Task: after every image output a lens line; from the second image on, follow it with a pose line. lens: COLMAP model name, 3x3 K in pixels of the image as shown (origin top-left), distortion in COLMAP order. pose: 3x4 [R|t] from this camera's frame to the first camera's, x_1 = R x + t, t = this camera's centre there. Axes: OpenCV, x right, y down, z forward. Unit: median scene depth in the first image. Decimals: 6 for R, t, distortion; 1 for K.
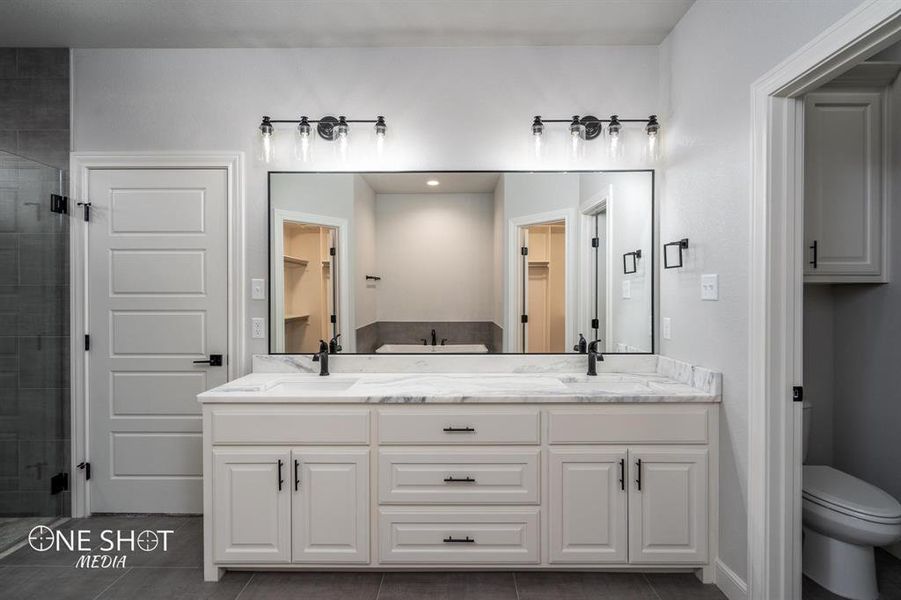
lens RADIAL K [[544.9, 0, 454.7], [0, 544.9, 296.6], [0, 0, 1]] dist [-0.003479, -0.002095]
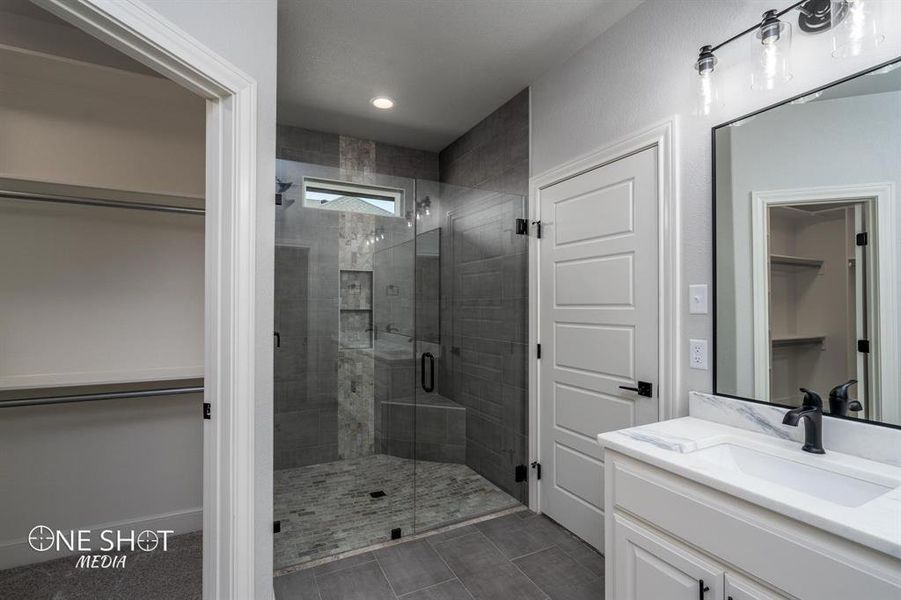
lens RADIAL K [[411.9, 0, 450.9], [0, 411.9, 303.7], [0, 0, 1]] dist [-0.005034, 0.001644]
pose [[0.484152, -0.004118, -0.874974, -0.048750], [-0.006902, 0.999940, -0.008525, -0.001091], [0.874957, 0.010167, 0.484094, 0.455075]]
